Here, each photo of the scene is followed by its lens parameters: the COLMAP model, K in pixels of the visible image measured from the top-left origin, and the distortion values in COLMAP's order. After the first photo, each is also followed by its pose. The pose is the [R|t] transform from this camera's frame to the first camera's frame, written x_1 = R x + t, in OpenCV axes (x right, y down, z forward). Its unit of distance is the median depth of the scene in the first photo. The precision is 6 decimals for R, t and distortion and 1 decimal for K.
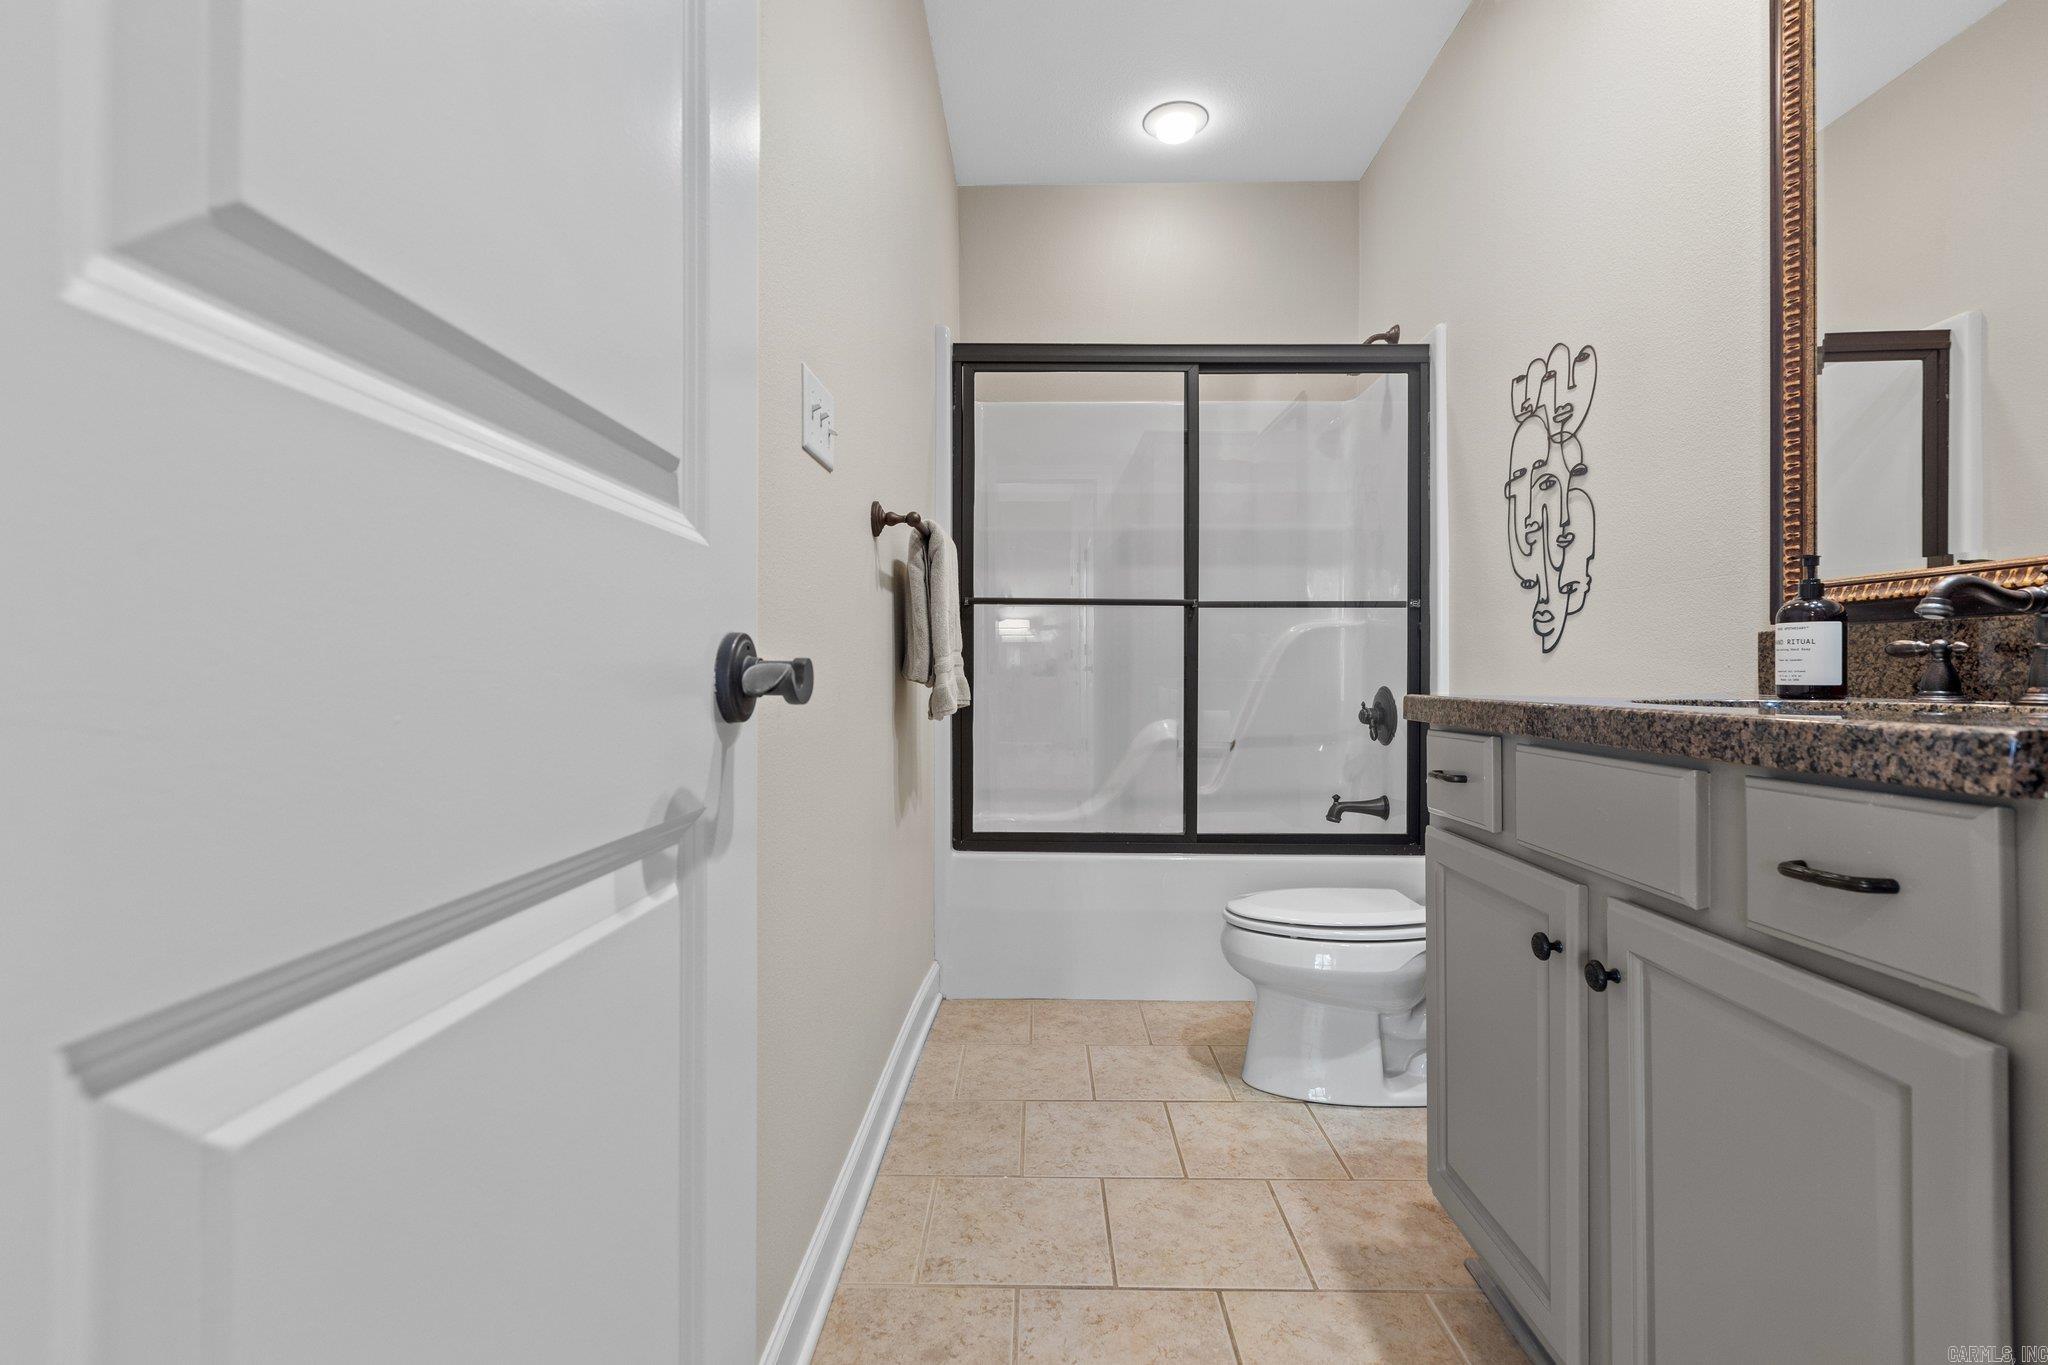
lens RADIAL K [[933.3, 0, 1021.5], [0, 933.3, 668.3], [0, 0, 1]] dist [0.002869, -0.000357]
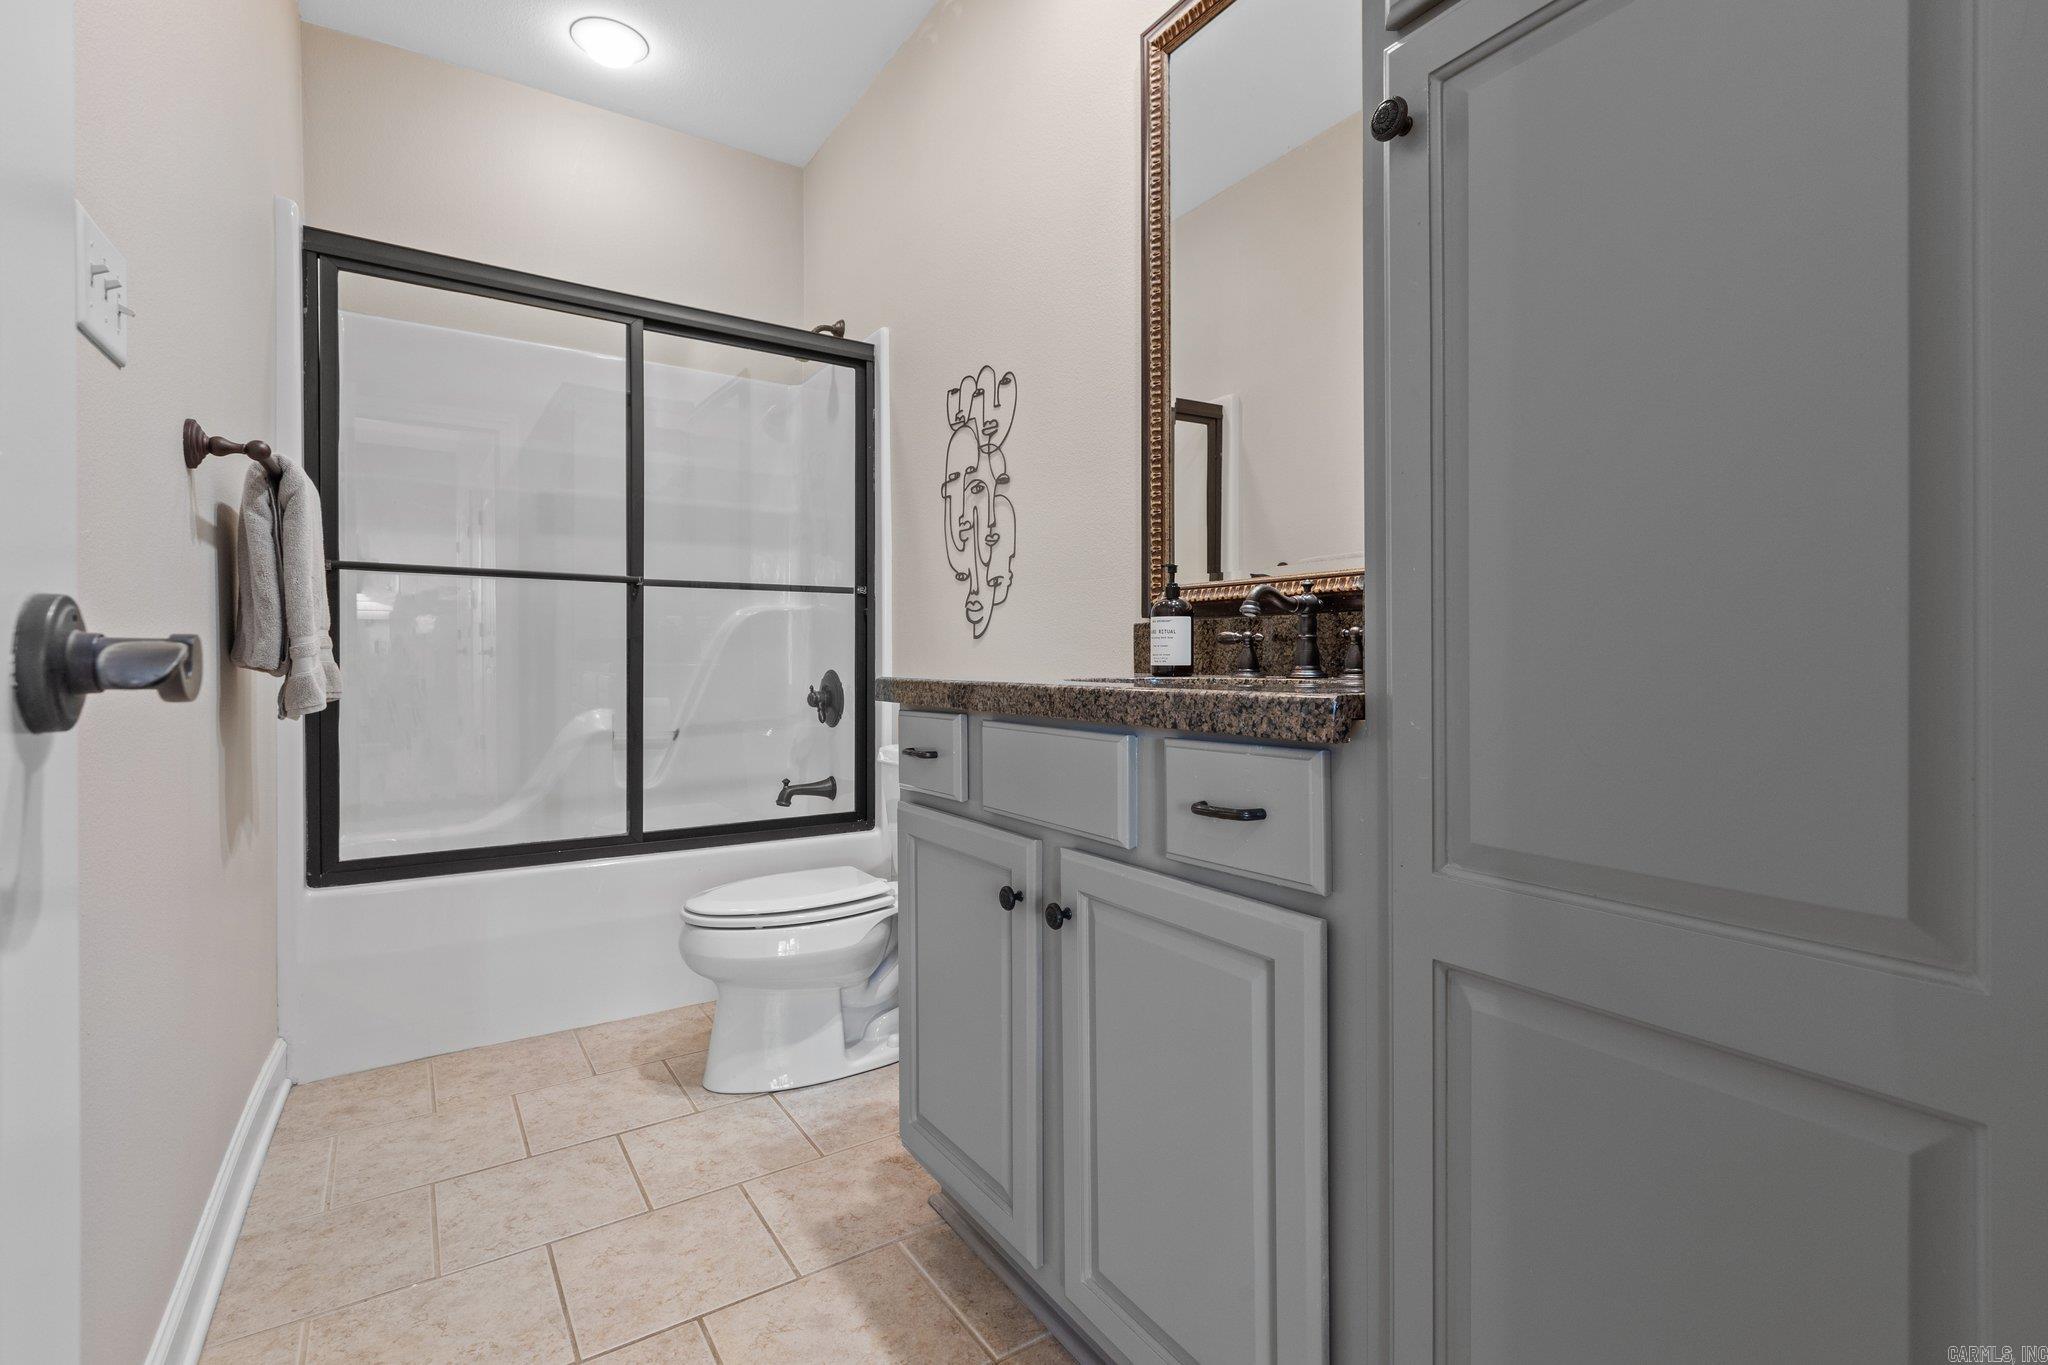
lens RADIAL K [[950.3, 0, 1030.5], [0, 950.3, 658.6], [0, 0, 1]] dist [0.001527, -0.000284]
pose [[0.818248, -0.002526, 0.574860, -0.049457], [-0.001130, 0.999981, 0.006003, 0.000591], [-0.574864, -0.005561, 0.818230, 0.027891]]
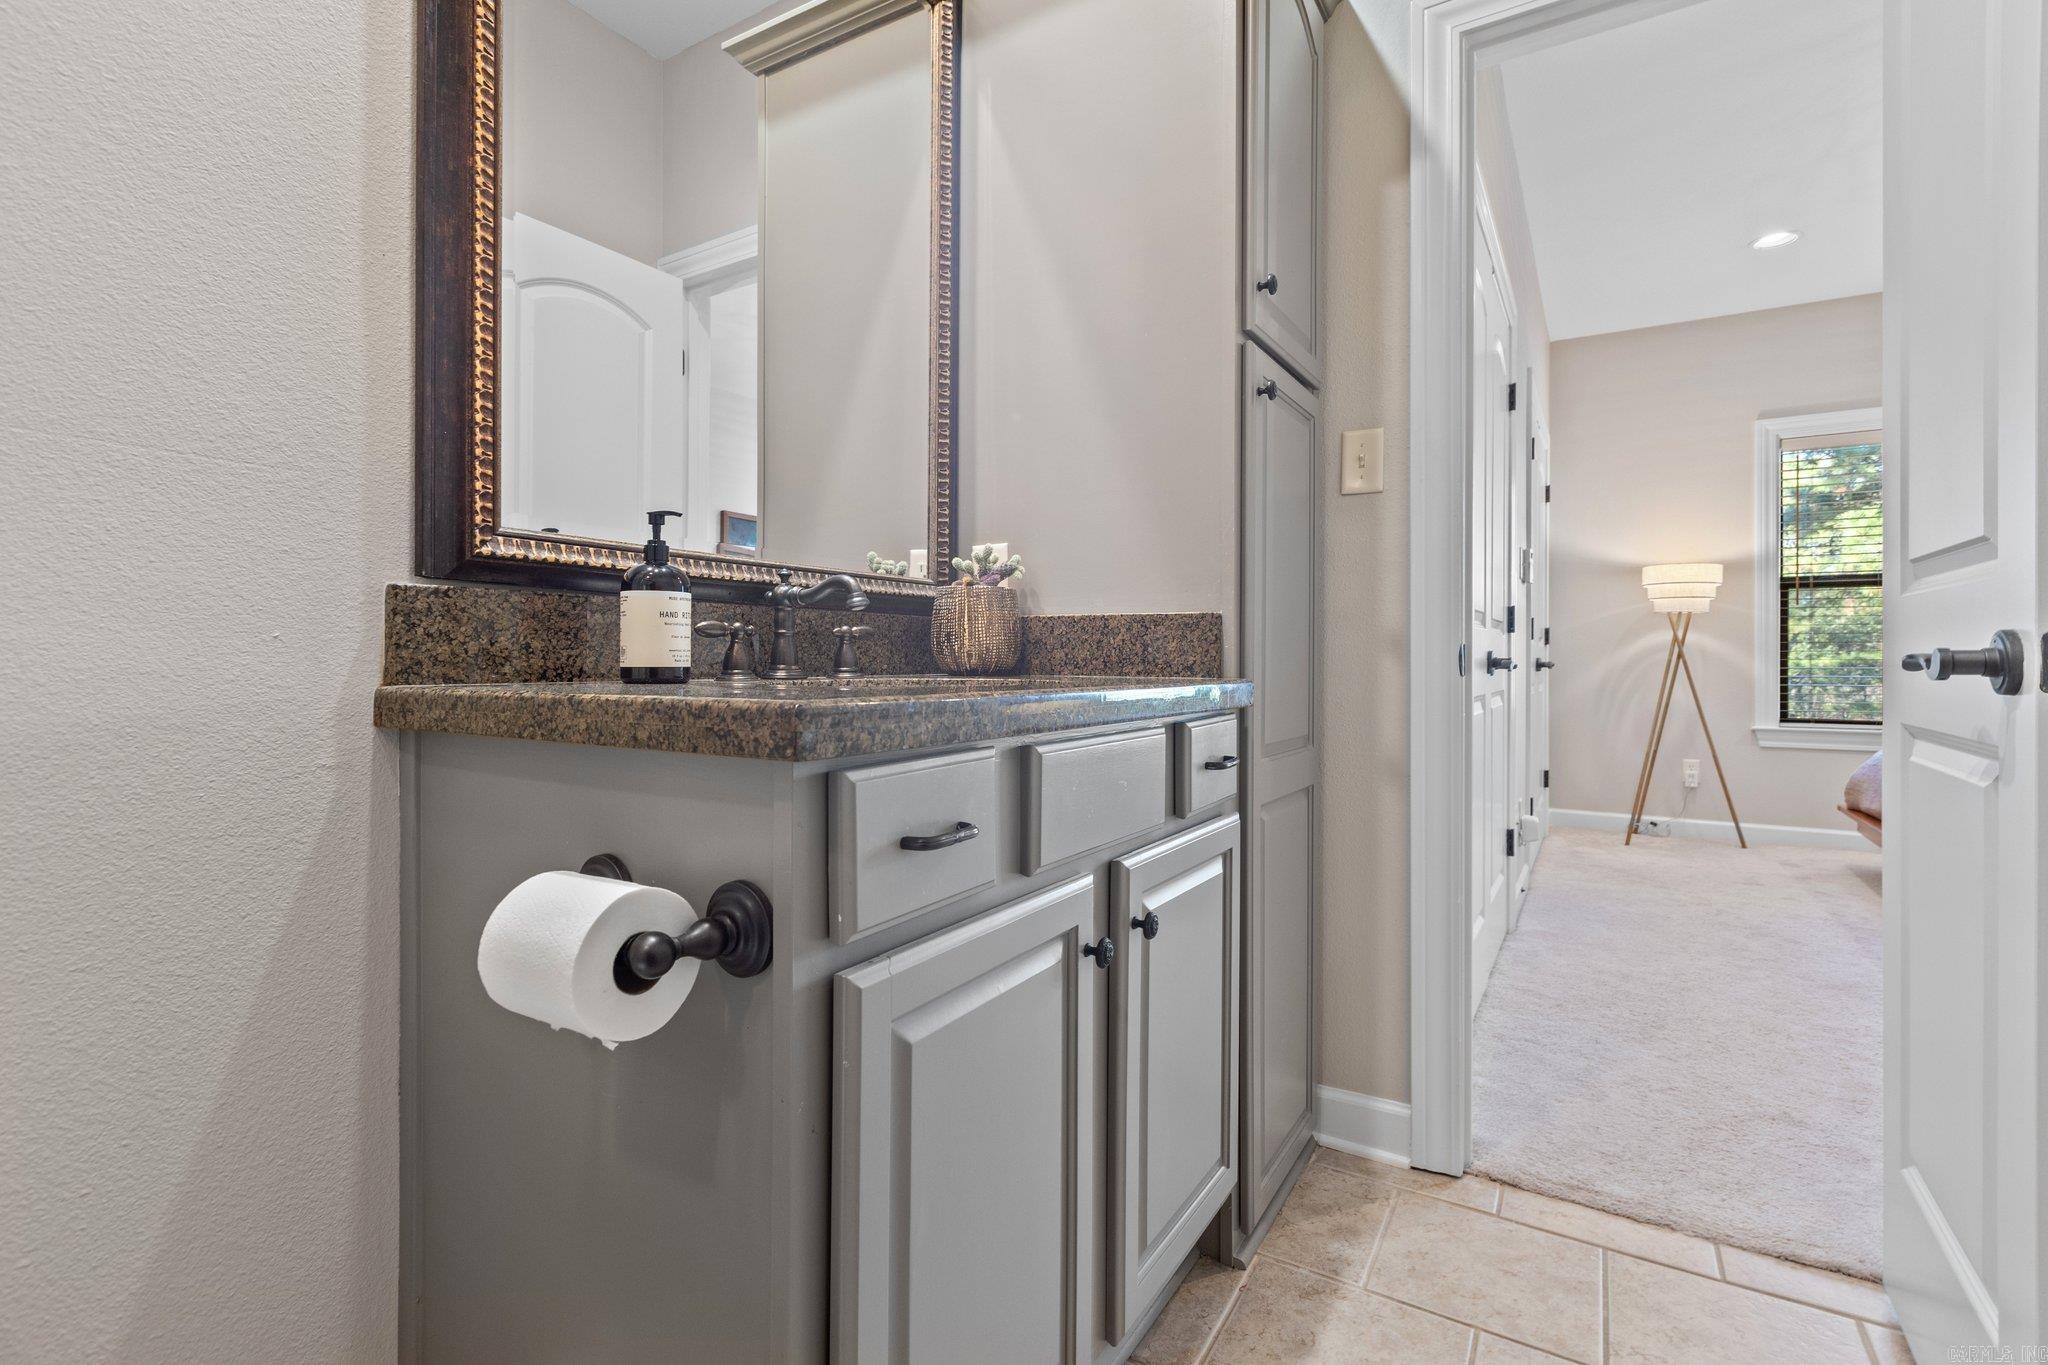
lens RADIAL K [[933.3, 0, 1021.5], [0, 933.3, 668.3], [0, 0, 1]] dist [0.002869, -0.000357]
pose [[-0.863276, -0.004719, 0.504711, 0.099256], [-0.005207, 0.999986, 0.000445, 0.012895], [-0.504706, -0.002244, -0.863289, 1.118638]]
